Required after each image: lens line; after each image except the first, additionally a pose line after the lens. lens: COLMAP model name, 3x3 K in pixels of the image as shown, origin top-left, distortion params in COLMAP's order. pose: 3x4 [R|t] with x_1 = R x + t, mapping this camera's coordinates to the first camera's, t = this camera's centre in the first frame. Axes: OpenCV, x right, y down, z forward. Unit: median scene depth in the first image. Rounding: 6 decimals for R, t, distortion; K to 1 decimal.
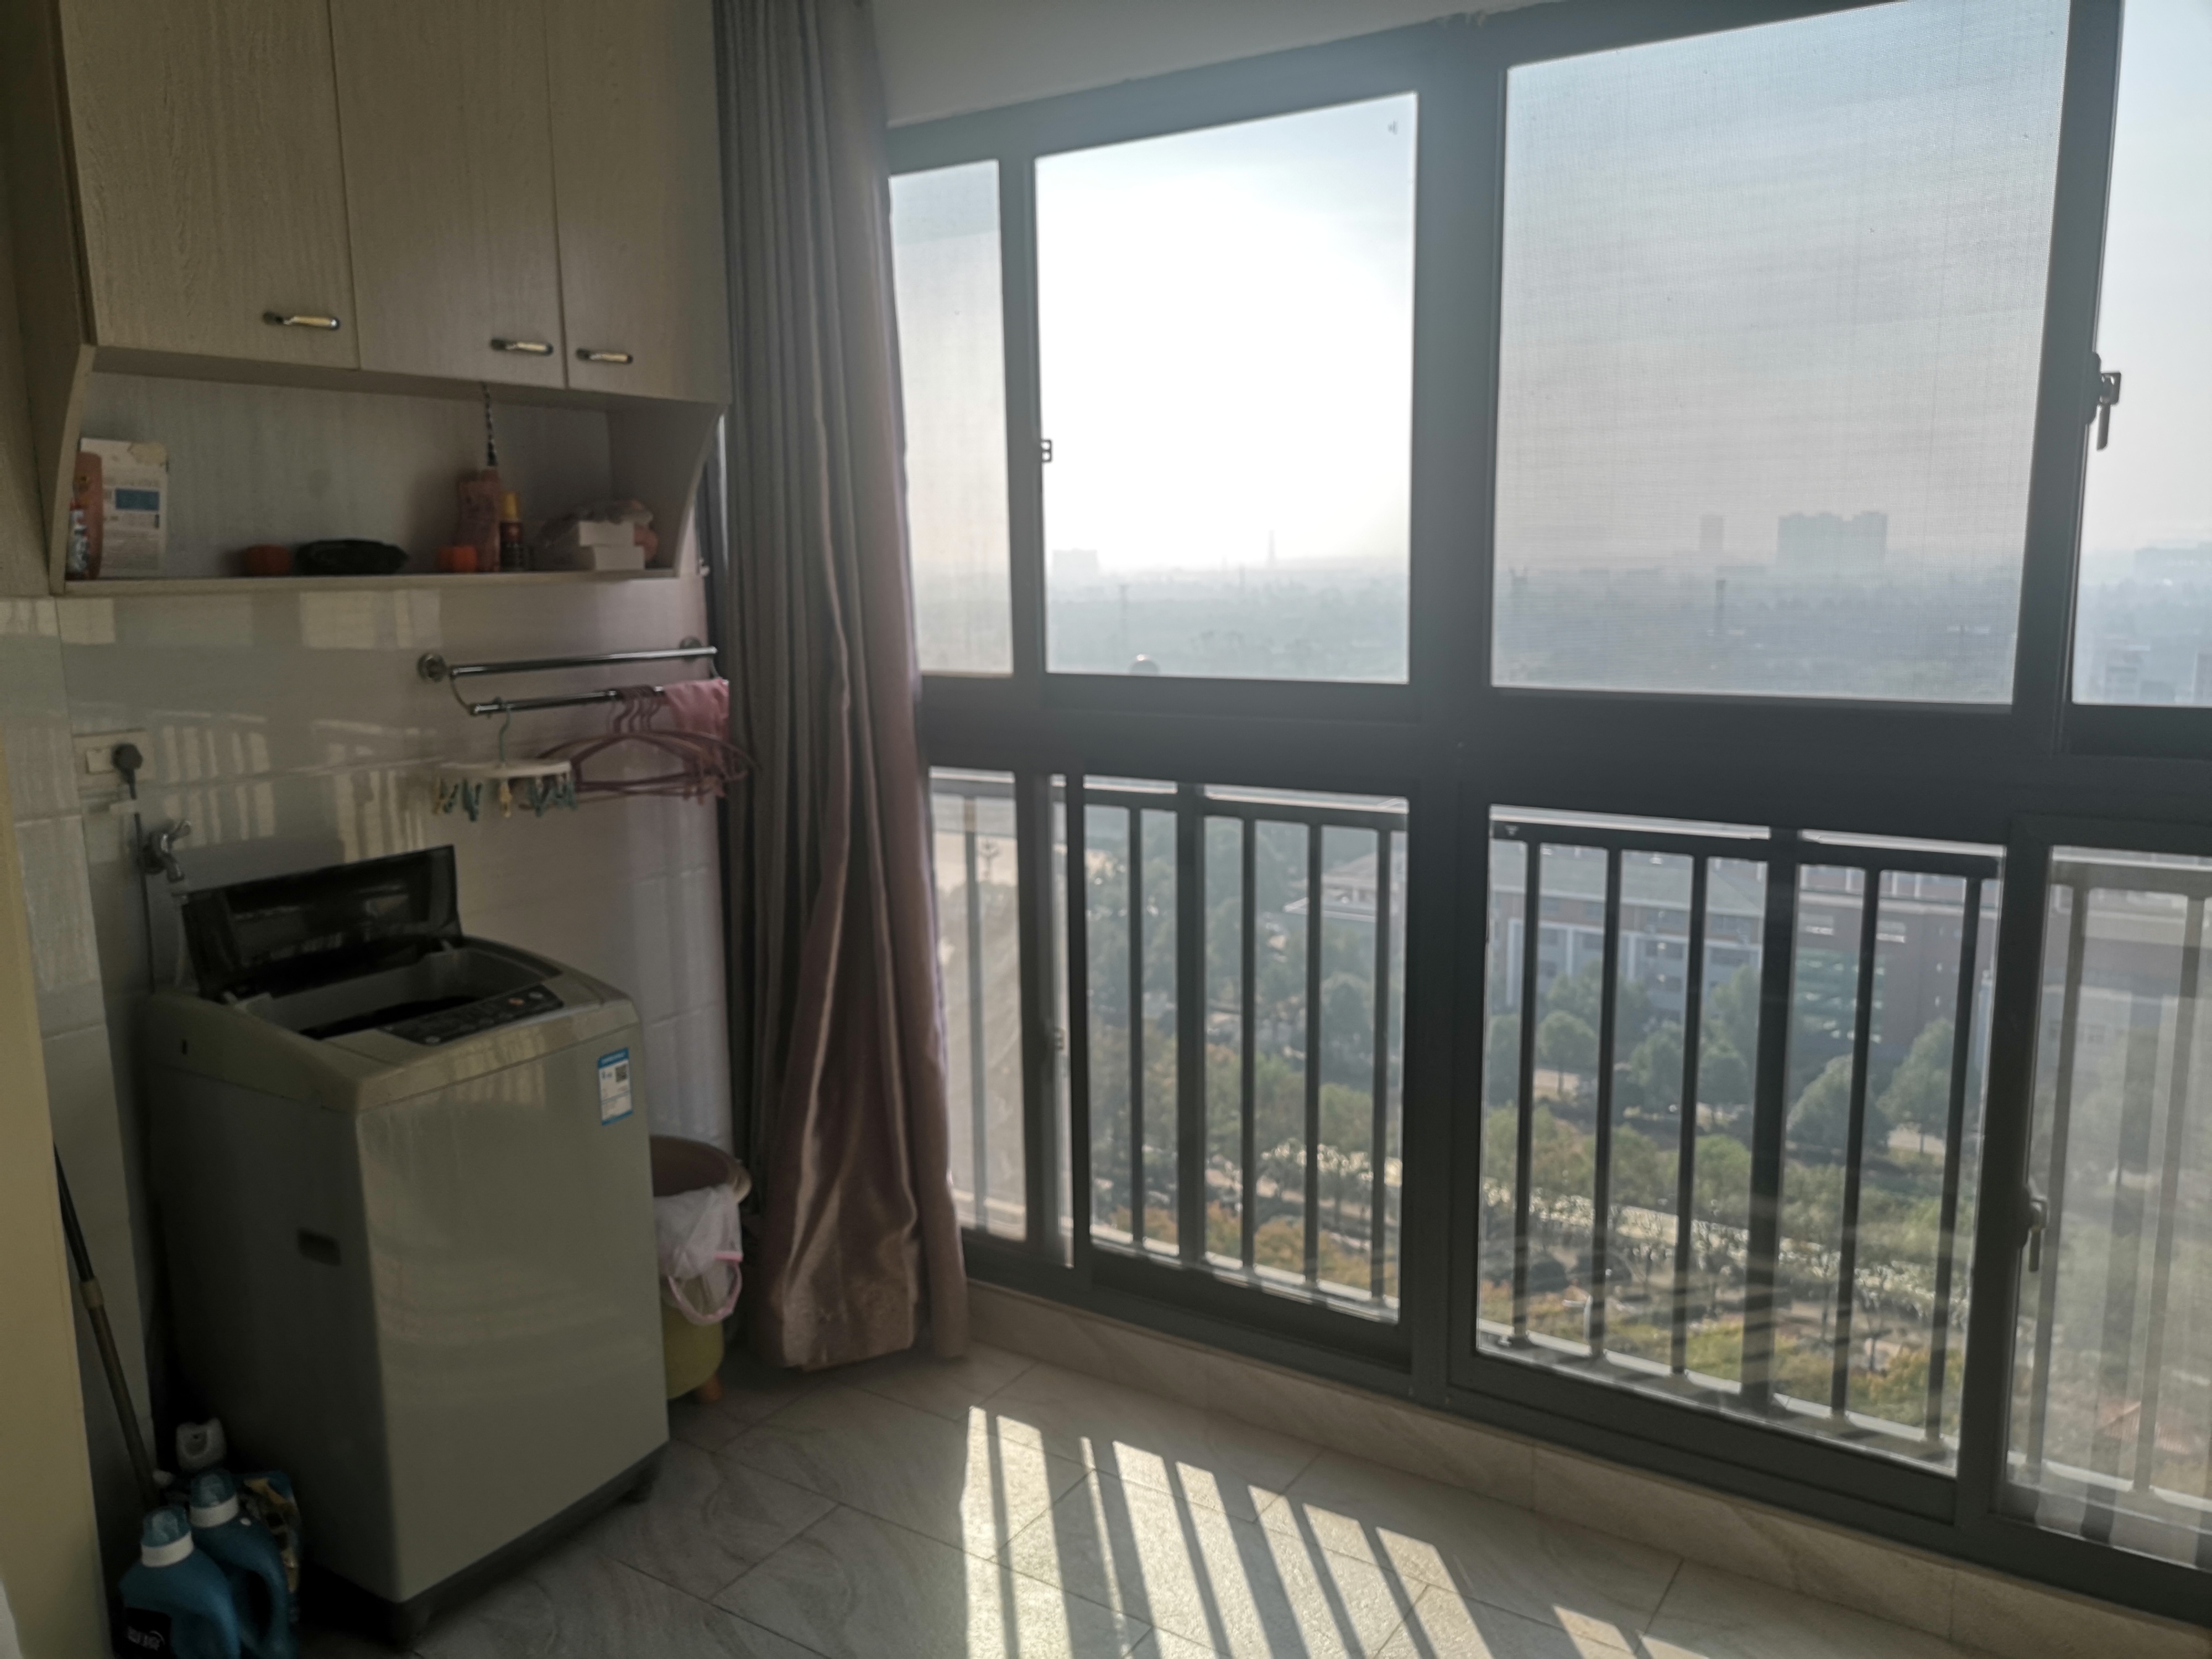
lens RADIAL K [[1676.4, 0, 1106.0], [0, 1676.4, 829.5], [0, 0, 1]] dist [0.056503, -0.001398]
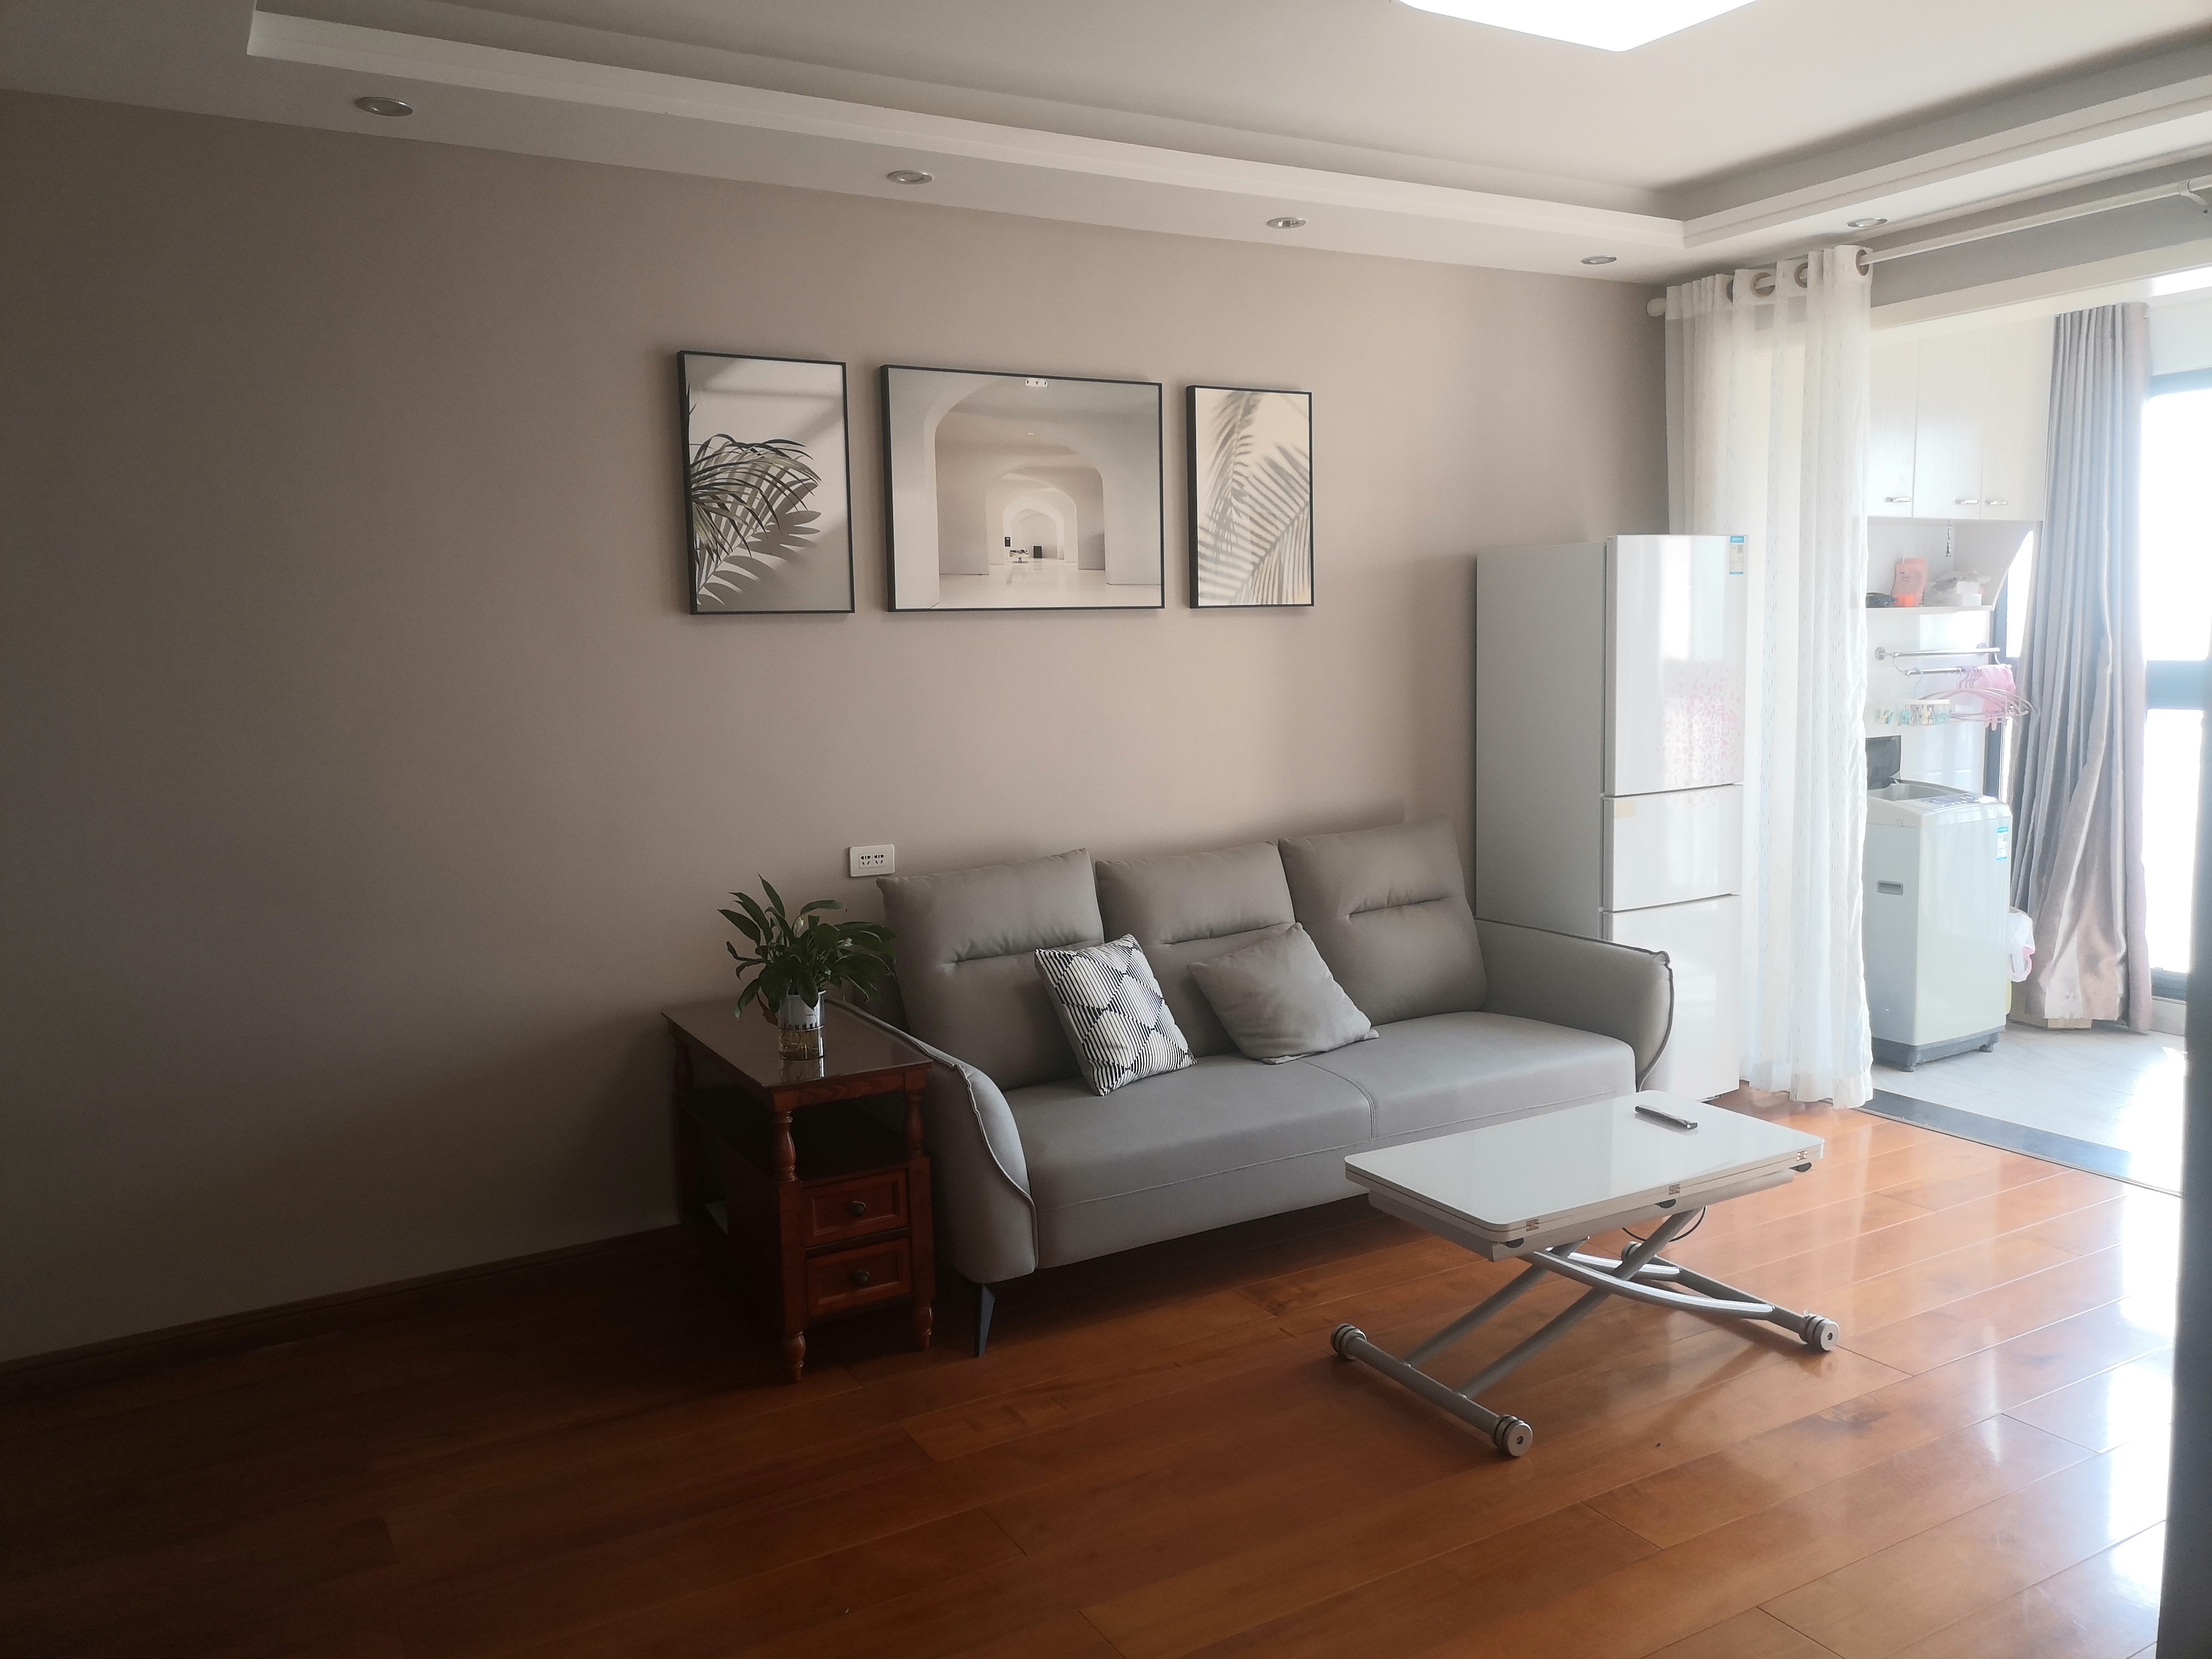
lens RADIAL K [[1676.4, 0, 1106.0], [0, 1676.4, 829.5], [0, 0, 1]] dist [0.056503, -0.001398]
pose [[0.898634, 0.047144, -0.436159, -0.315327], [-0.063170, 0.997754, -0.022305, 0.216945], [0.434128, 0.047596, 0.899593, -1.226428]]
